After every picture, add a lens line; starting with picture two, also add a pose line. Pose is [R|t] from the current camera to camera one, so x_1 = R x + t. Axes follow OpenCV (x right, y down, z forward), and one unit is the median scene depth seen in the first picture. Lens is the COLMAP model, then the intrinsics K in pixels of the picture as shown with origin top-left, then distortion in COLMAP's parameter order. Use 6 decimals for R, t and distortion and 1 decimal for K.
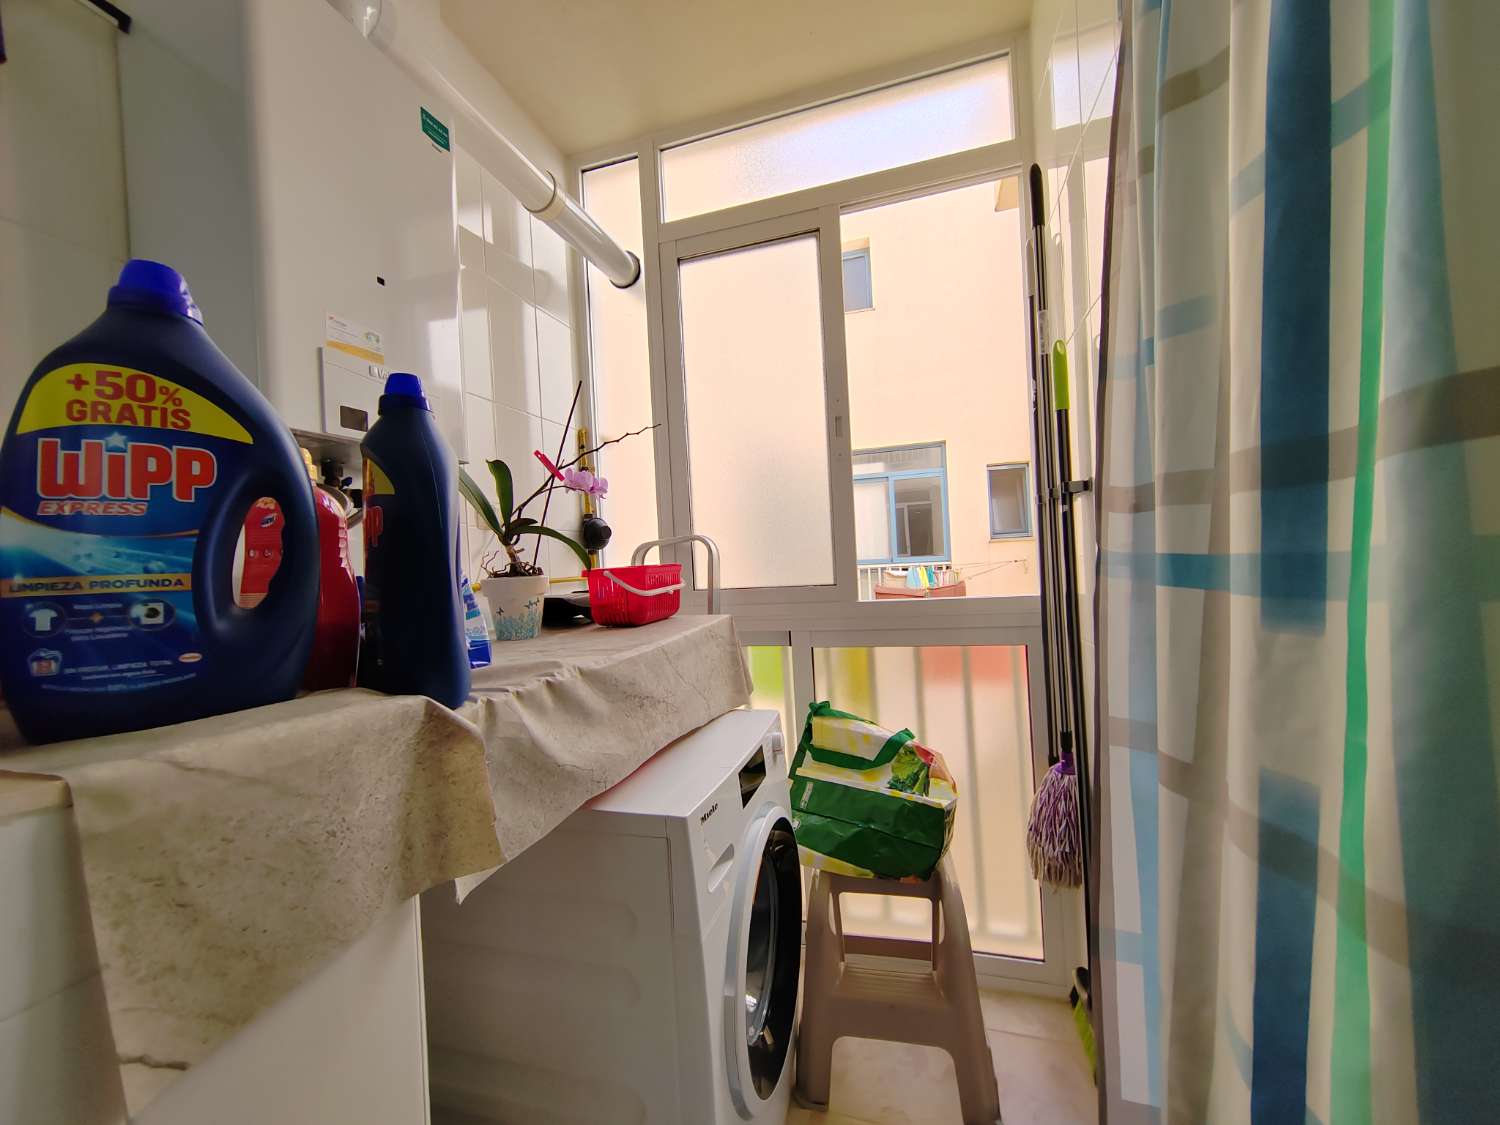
lens RADIAL K [[576.9, 0, 756.2], [0, 576.9, 564.1], [0, 0, 1]] dist [0.003437, 0.000378]
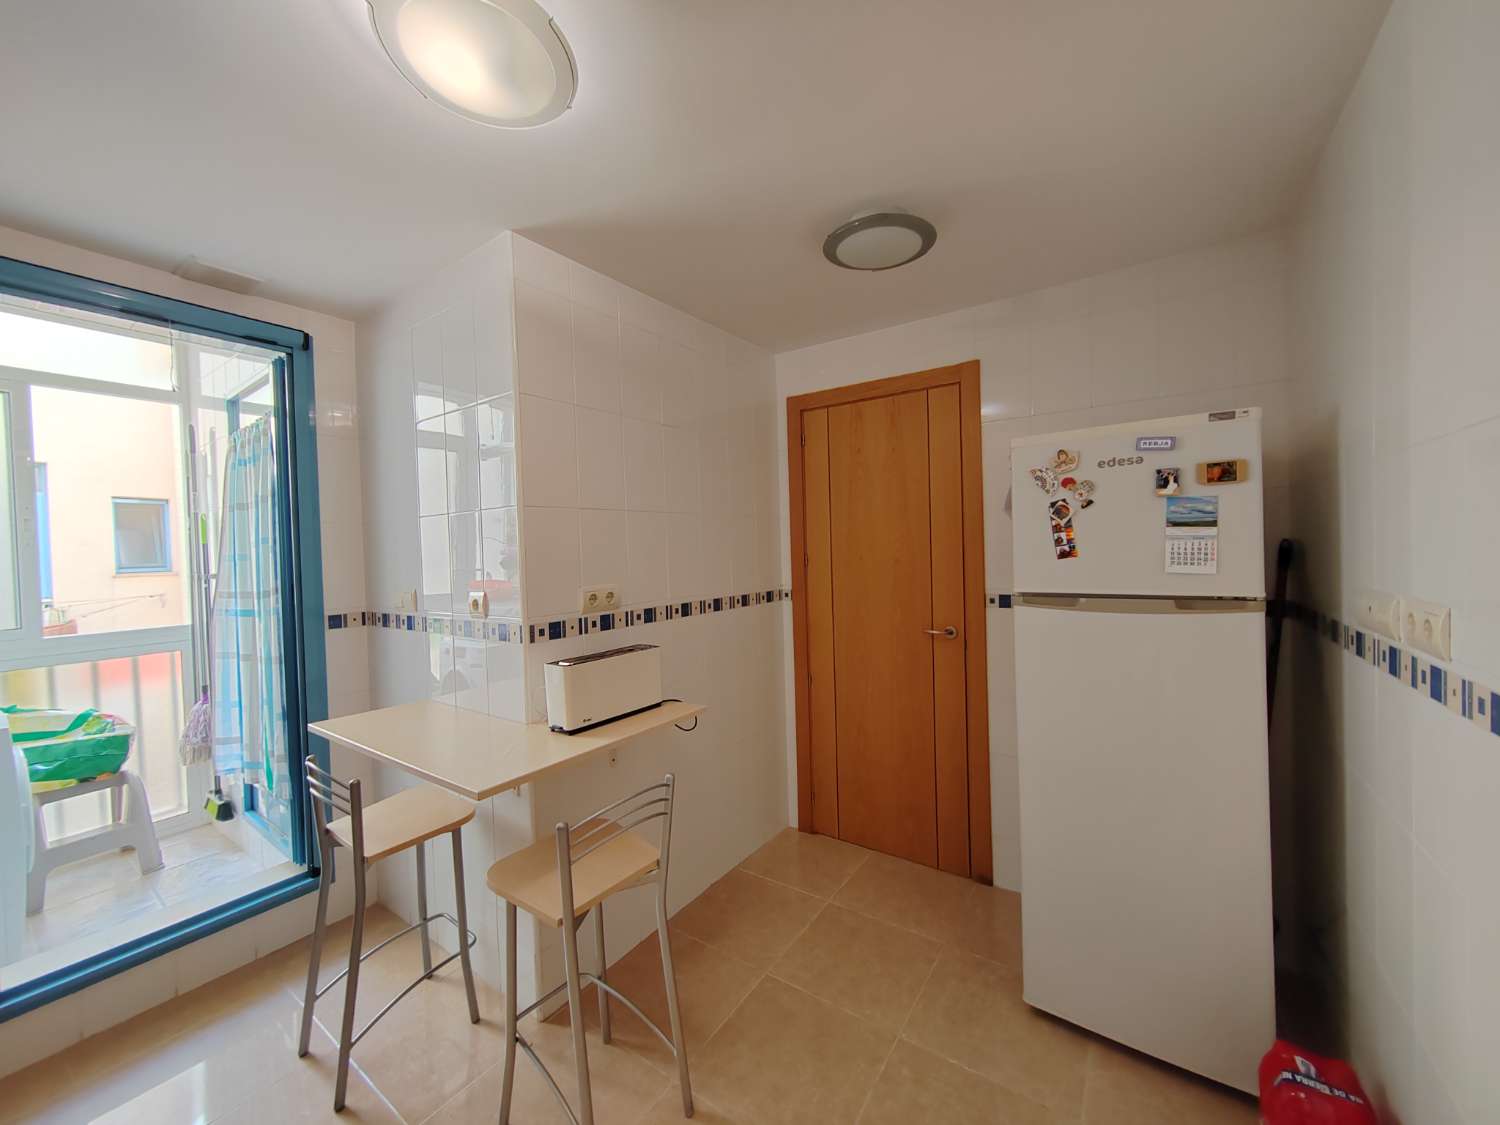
lens RADIAL K [[576.9, 0, 754.7], [0, 576.9, 555.0], [0, 0, 1]] dist [0.003437, 0.000378]
pose [[0.320187, 0.030607, 0.946860, -0.792547], [0.020457, 0.999022, -0.039211, -0.065917], [-0.947134, 0.031925, 0.319247, -1.506704]]
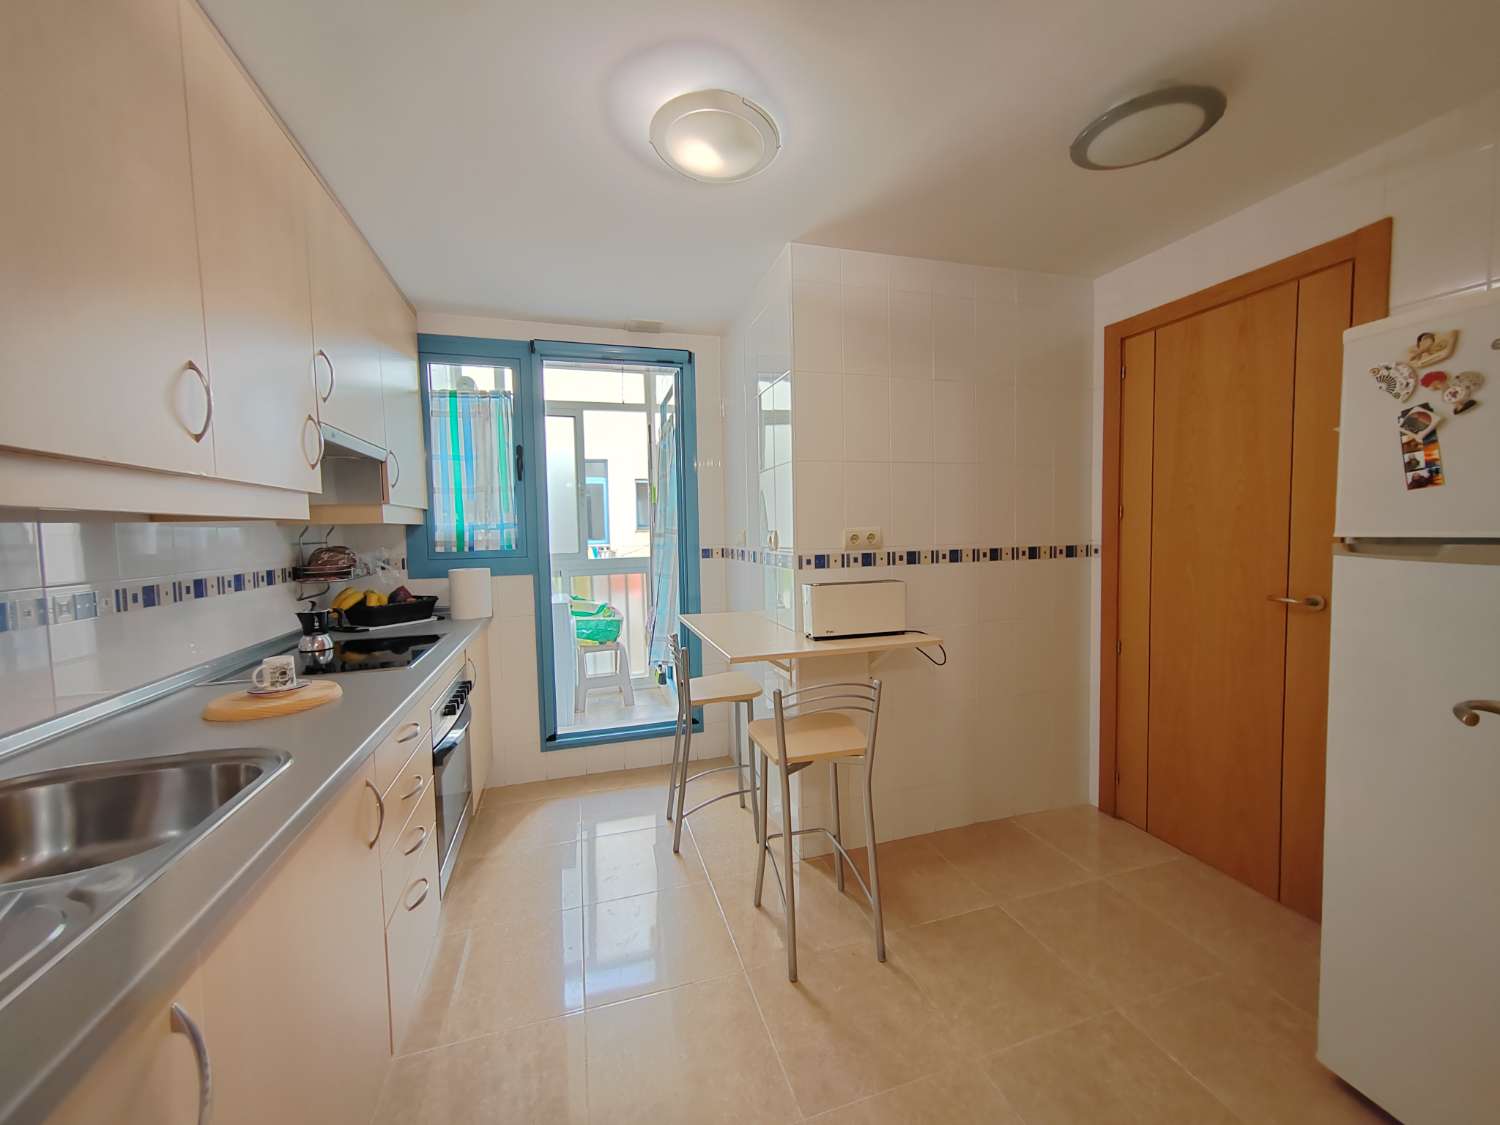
lens RADIAL K [[576.9, 0, 751.0], [0, 576.9, 556.8], [0, 0, 1]] dist [0.003437, 0.000378]
pose [[0.836358, 0.008152, 0.548123, -0.746170], [-0.018430, 0.999742, 0.013253, 0.007420], [-0.547874, -0.021187, 0.836293, -1.872657]]
